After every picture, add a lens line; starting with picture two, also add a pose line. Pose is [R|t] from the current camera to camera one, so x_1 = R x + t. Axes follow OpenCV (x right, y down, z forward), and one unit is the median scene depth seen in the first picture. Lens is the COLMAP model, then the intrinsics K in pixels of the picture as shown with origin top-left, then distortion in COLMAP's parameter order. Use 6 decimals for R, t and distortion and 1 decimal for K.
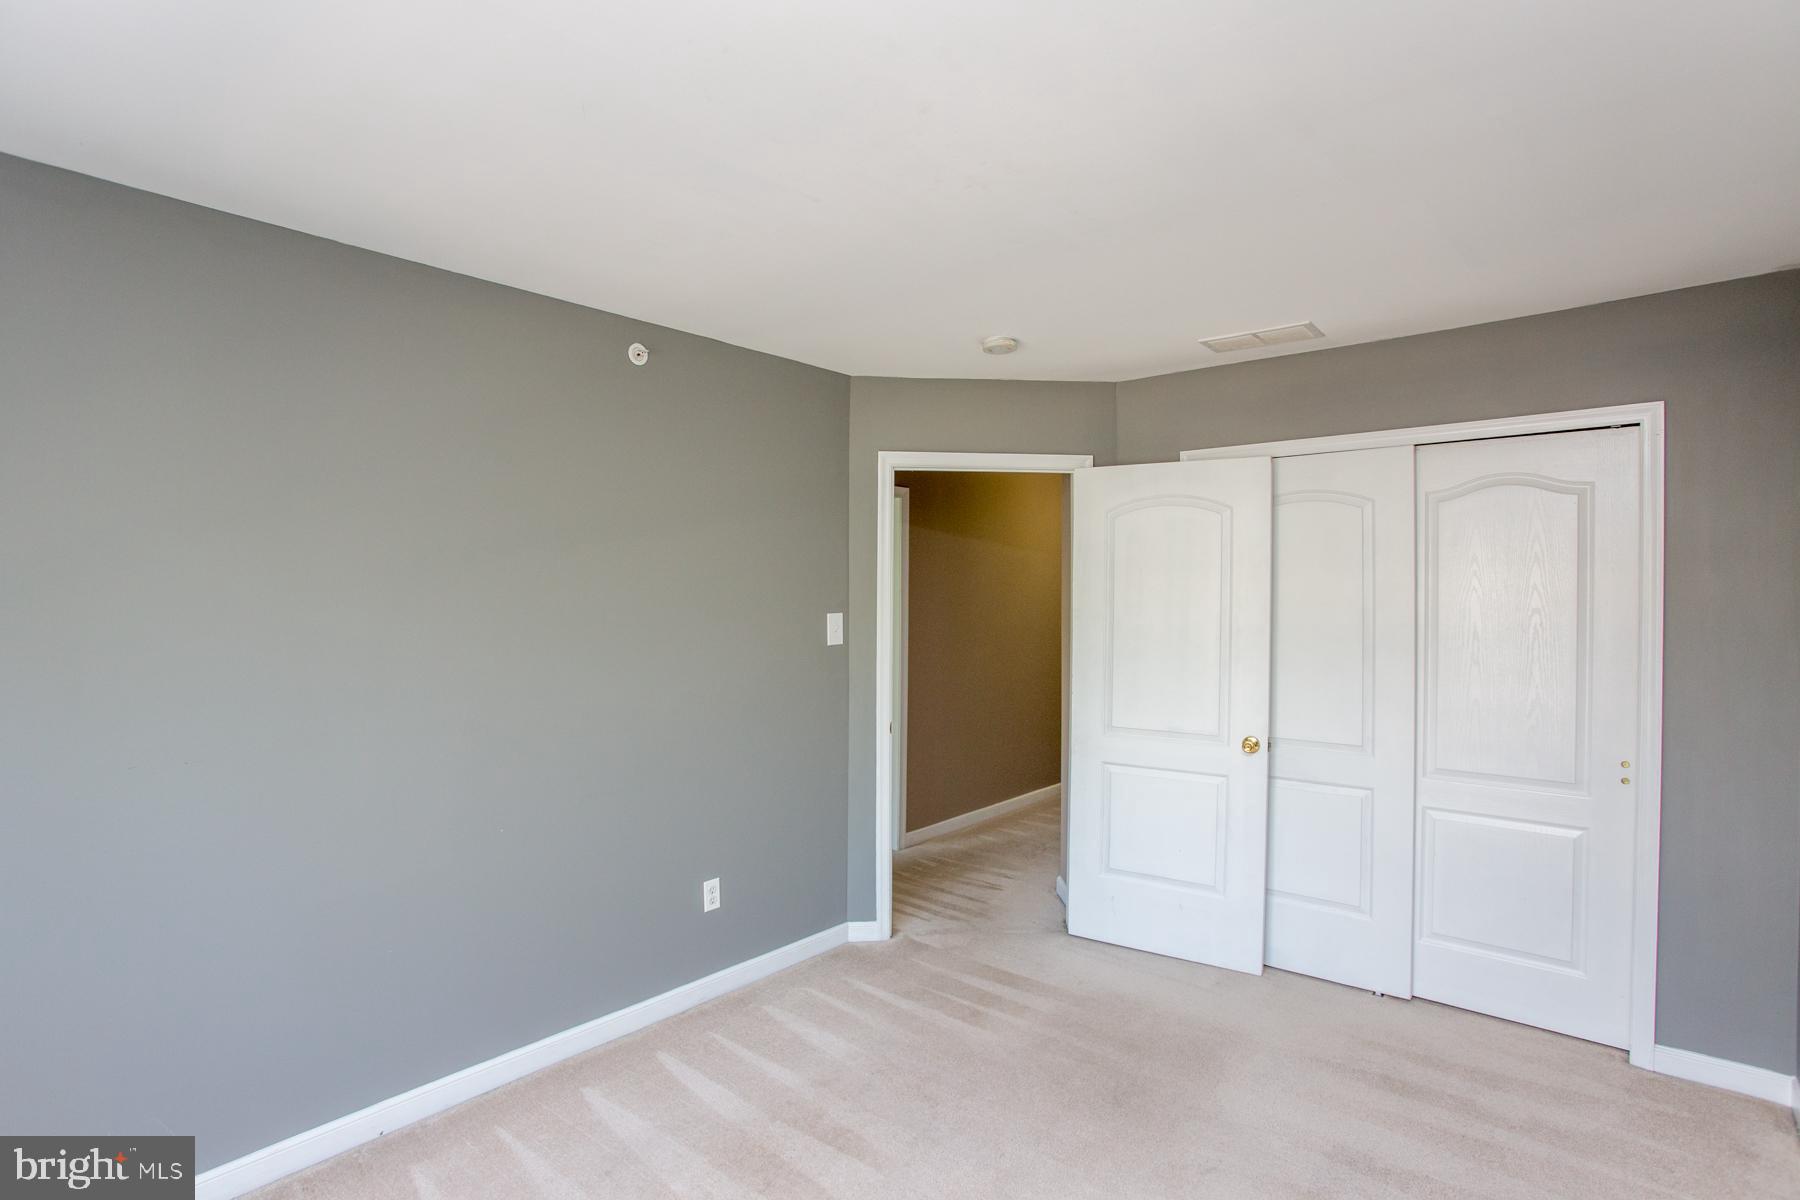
lens RADIAL K [[863.9, 0, 904.4], [0, 863.9, 596.4], [0, 0, 1]] dist [-0.022349, 0.003110]
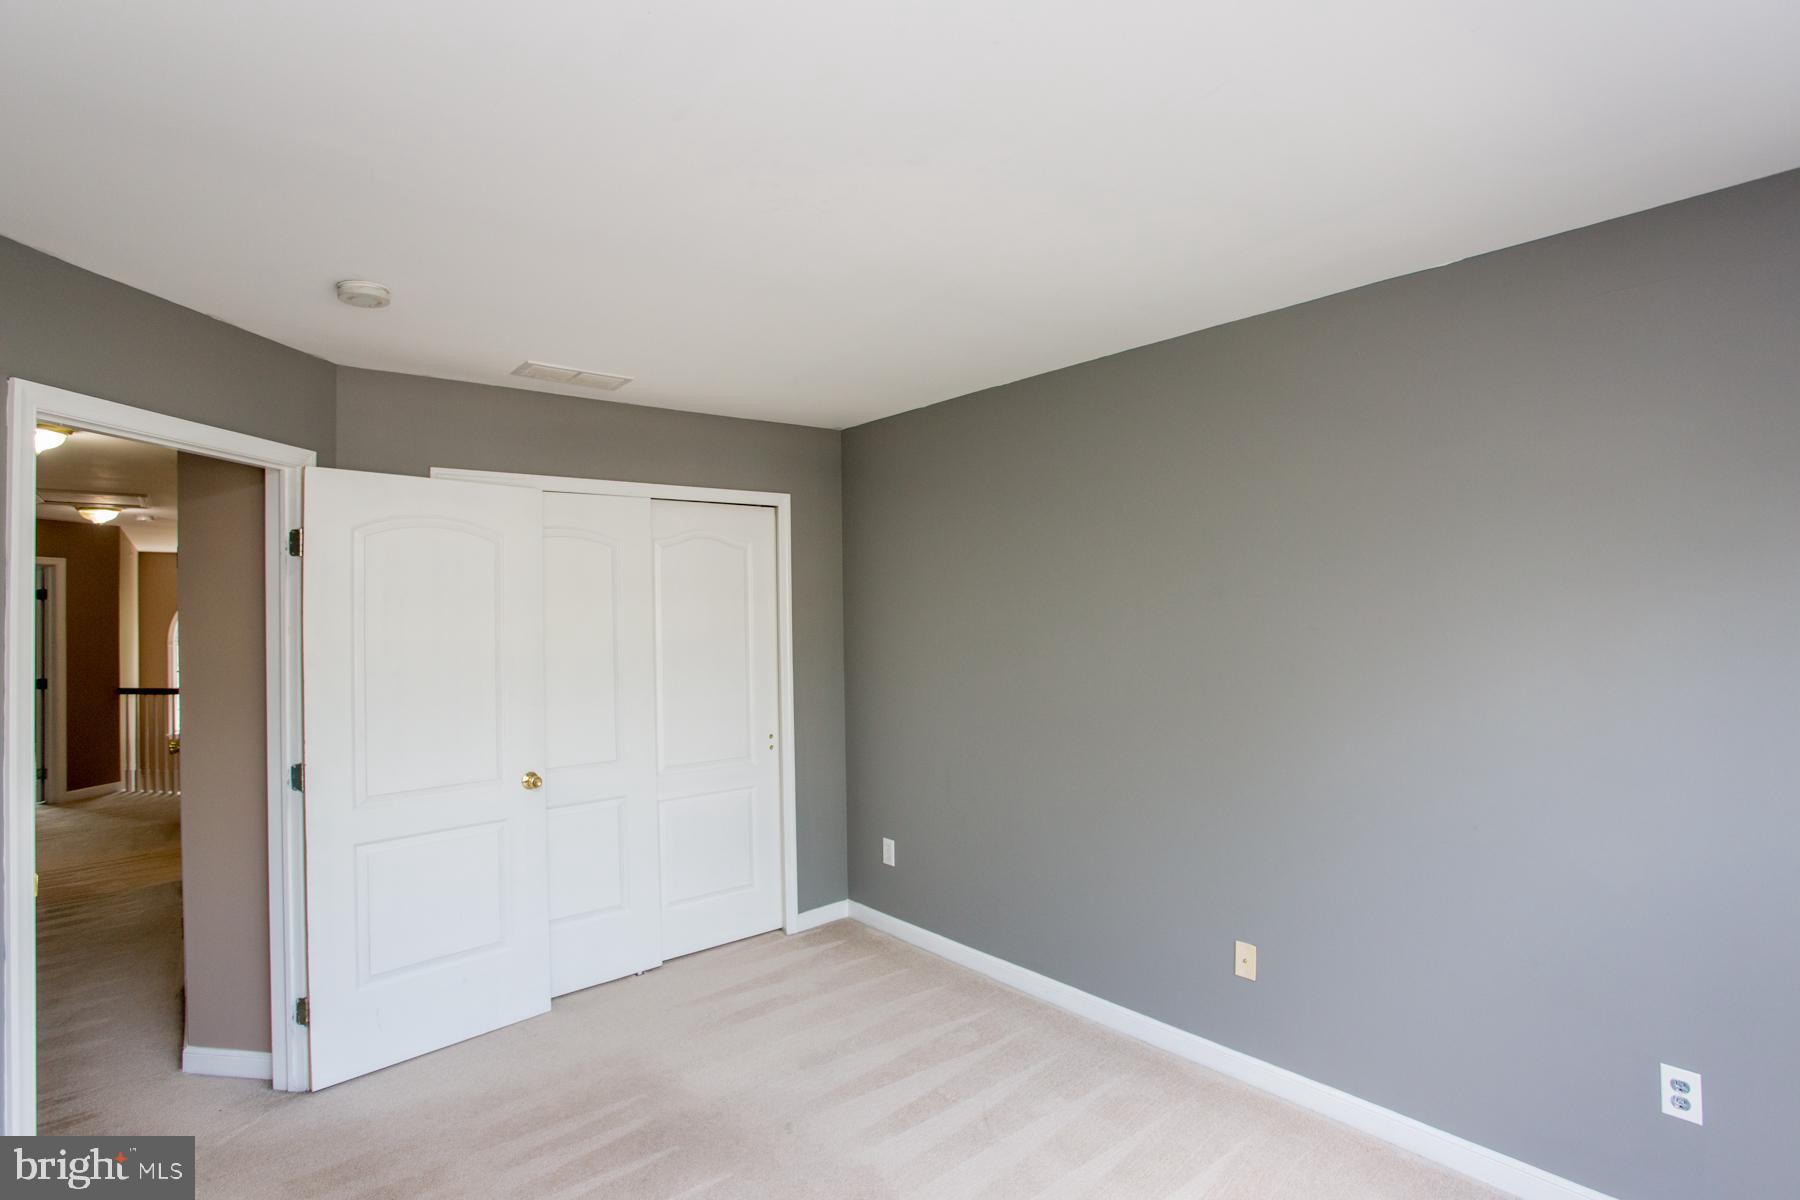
lens RADIAL K [[863.9, 0, 903.6], [0, 863.9, 601.4], [0, 0, 1]] dist [-0.022349, 0.003110]
pose [[0.205665, 0.005064, 0.978609, -0.506741], [0.023060, 0.999684, -0.010019, -0.012994], [-0.978351, 0.024627, 0.205483, 0.410507]]
